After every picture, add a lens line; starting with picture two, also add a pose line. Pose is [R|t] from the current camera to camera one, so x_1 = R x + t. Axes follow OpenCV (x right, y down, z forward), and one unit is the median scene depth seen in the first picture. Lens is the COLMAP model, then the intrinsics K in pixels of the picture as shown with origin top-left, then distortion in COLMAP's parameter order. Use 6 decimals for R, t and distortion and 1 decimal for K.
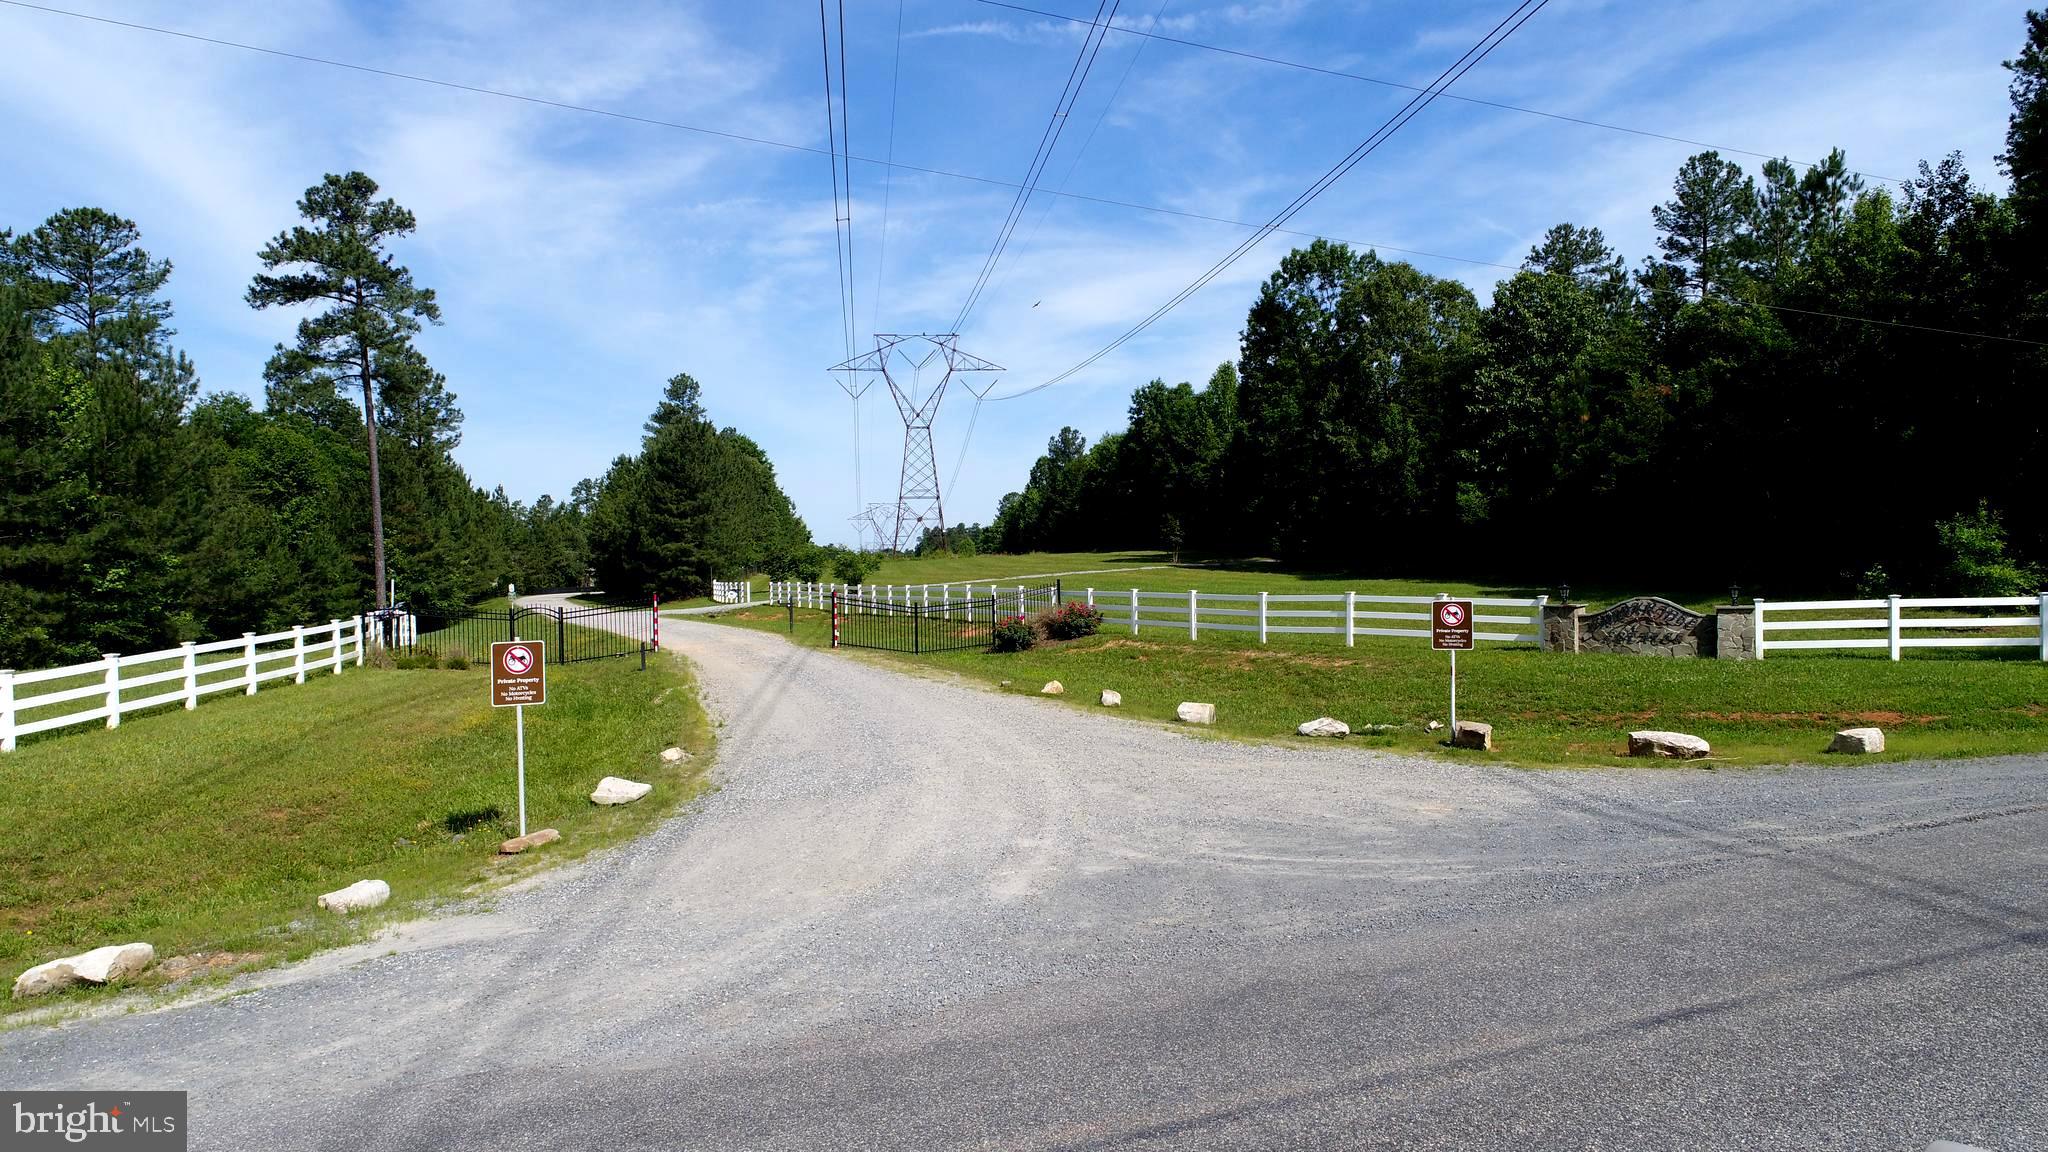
lens RADIAL K [[1382.4, 0, 1024.1], [0, 1382.4, 580.9], [0, 0, 1]] dist [-0.003382, -0.000526]
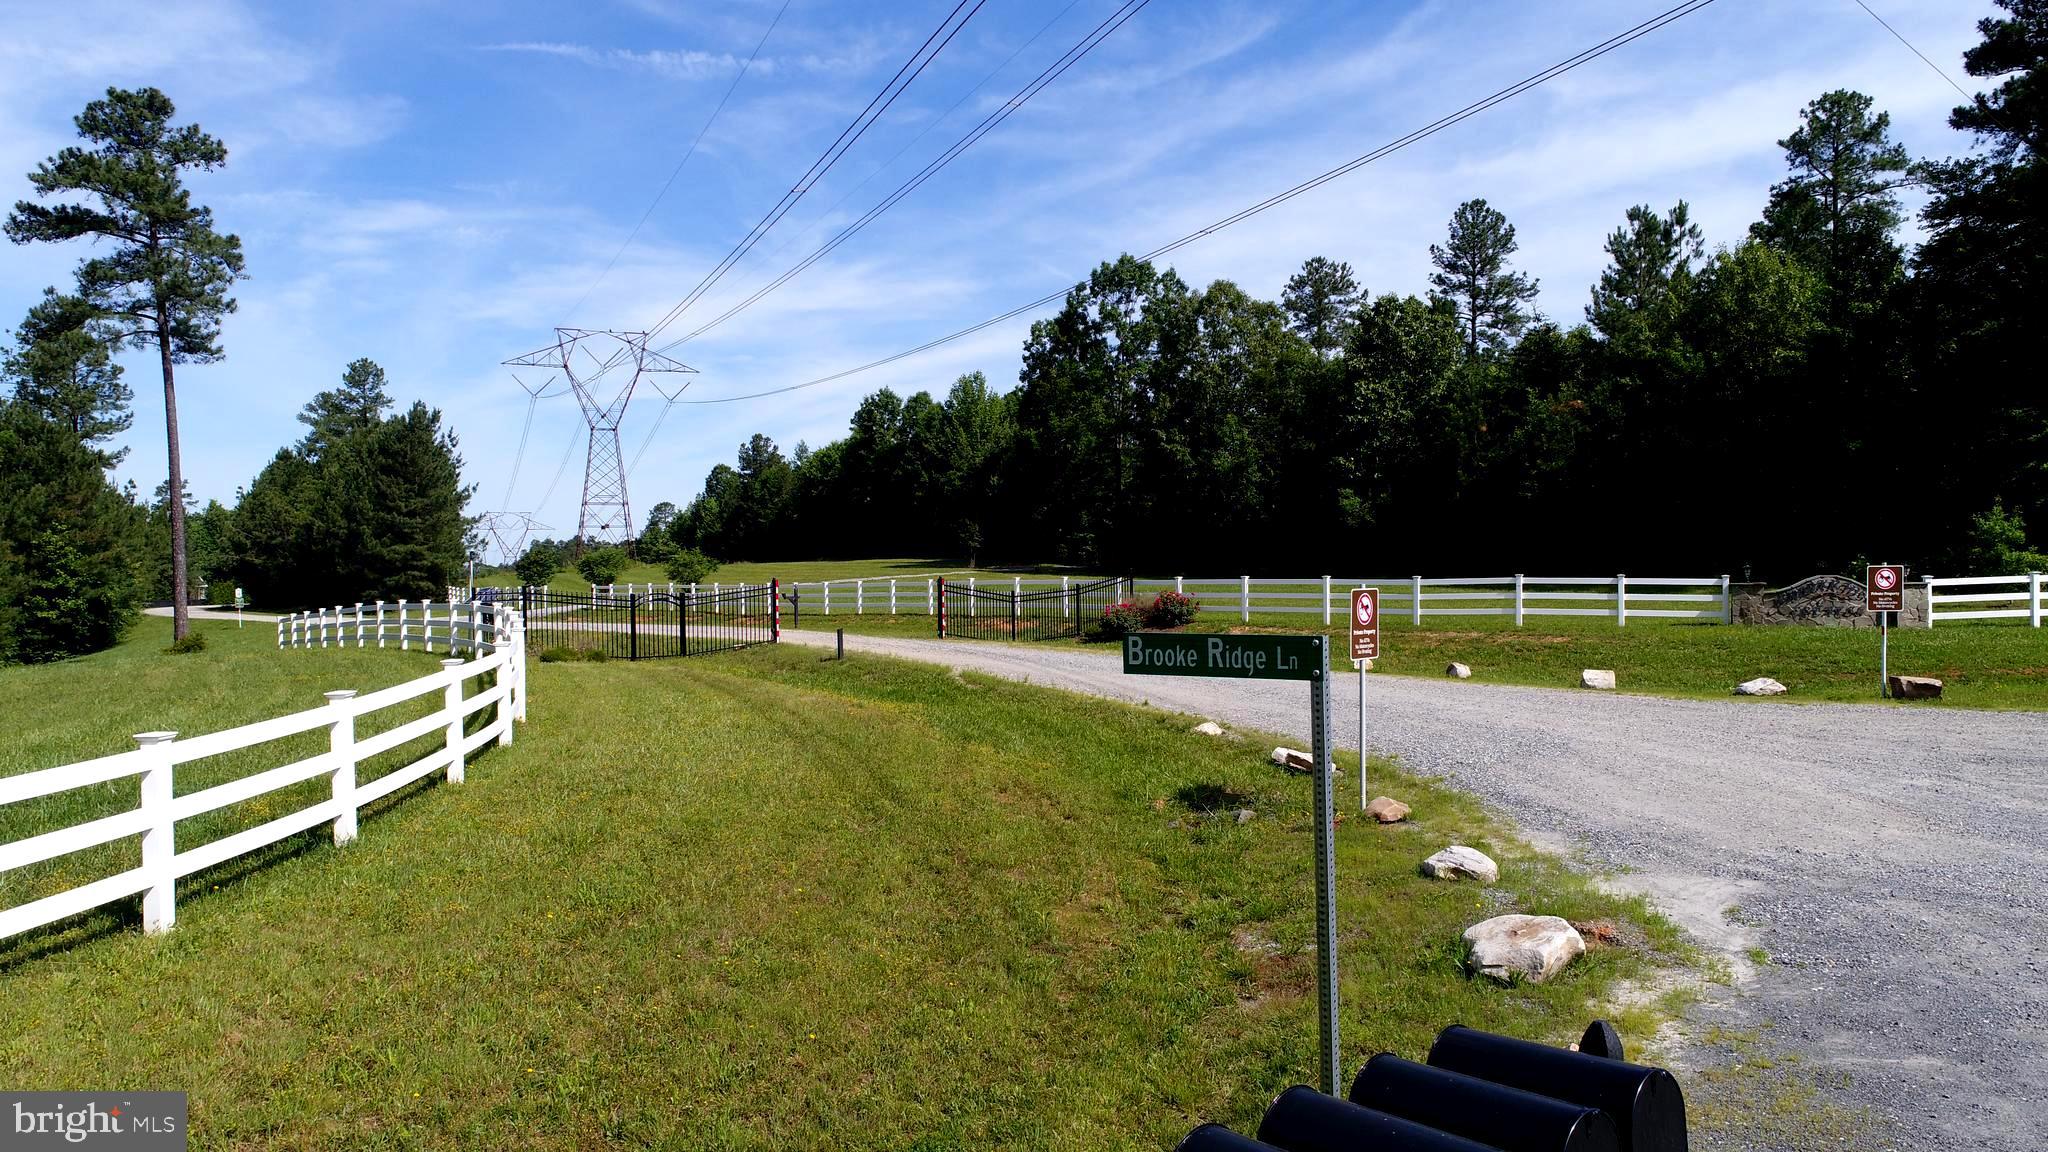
lens RADIAL K [[1382.4, 0, 1022.7], [0, 1382.4, 579.1], [0, 0, 1]] dist [-0.003382, -0.000526]
pose [[0.957753, 0.002693, 0.287580, -0.217926], [0.001337, 0.999904, -0.013815, 0.013035], [-0.287589, 0.013616, 0.957657, 0.052405]]
